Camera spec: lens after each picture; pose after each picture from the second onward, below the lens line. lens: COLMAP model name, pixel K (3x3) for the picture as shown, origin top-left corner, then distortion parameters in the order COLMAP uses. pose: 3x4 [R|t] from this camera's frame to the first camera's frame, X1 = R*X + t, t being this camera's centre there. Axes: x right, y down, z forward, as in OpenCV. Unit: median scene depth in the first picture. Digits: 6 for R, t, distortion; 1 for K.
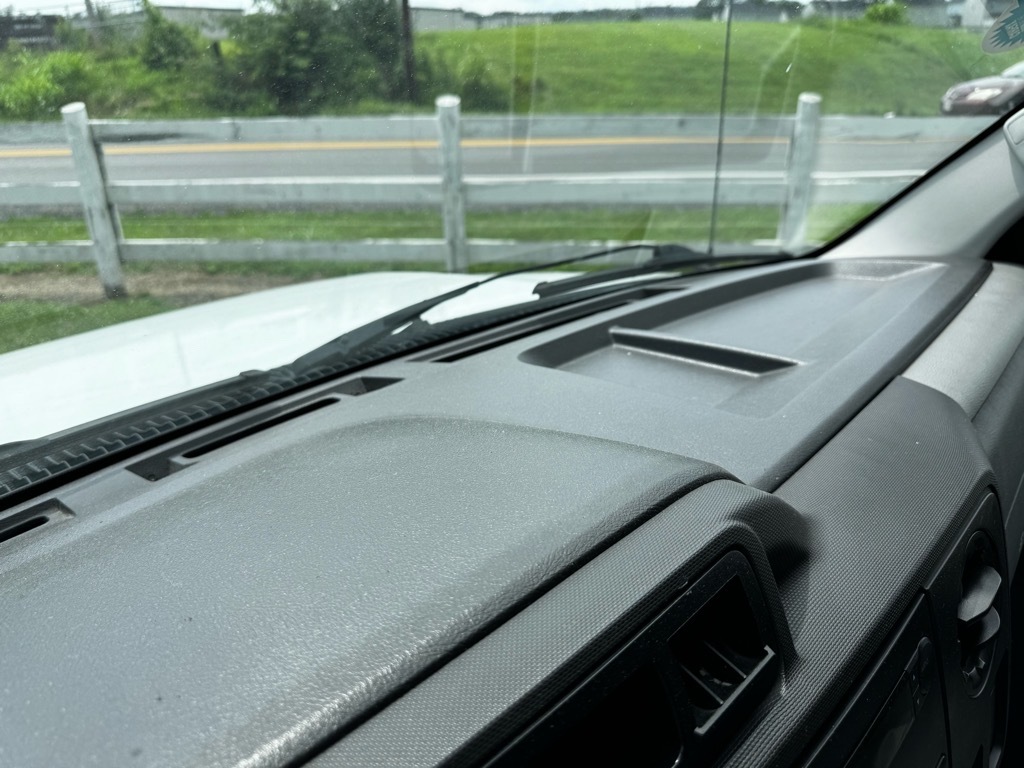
lens RADIAL K [[711.7, 0, 508.6], [0, 711.7, 395.8], [0, 0, 1]] dist [-0.005715, -0.010717]
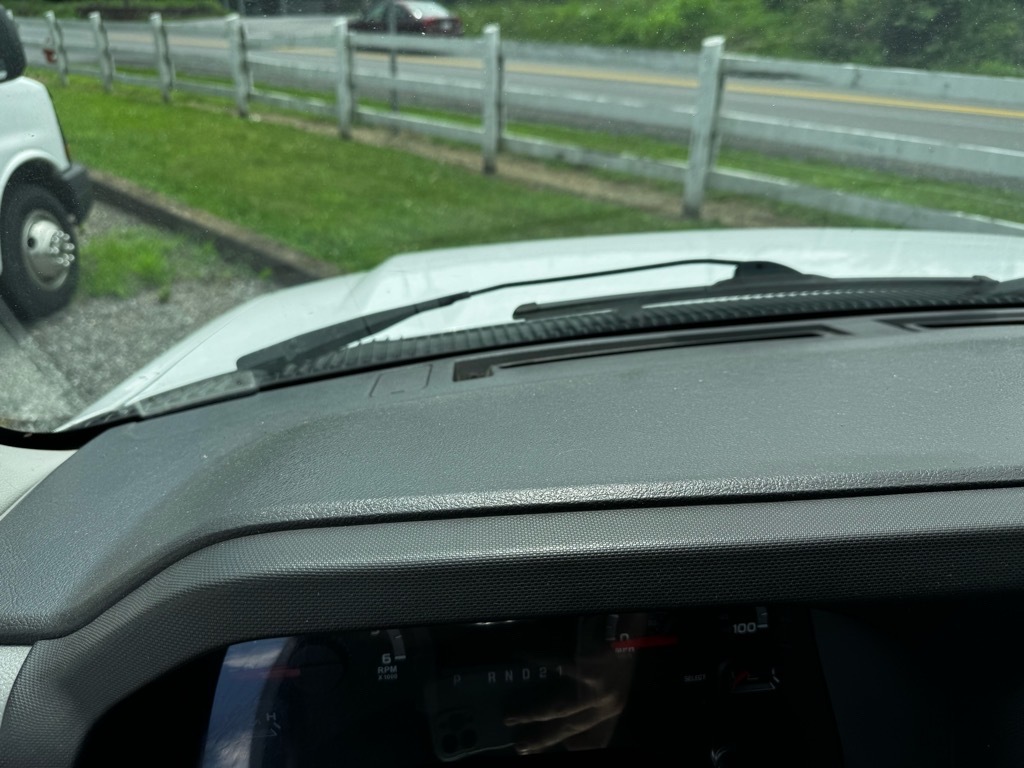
lens RADIAL K [[738.1, 0, 515.8], [0, 738.1, 397.3], [0, 0, 1]] dist [0.001564, -0.019158]
pose [[0.775060, 0.327842, -0.540186, -0.053025], [-0.302569, 0.943052, 0.138217, 0.046462], [0.554738, 0.056317, 0.830117, -0.085529]]
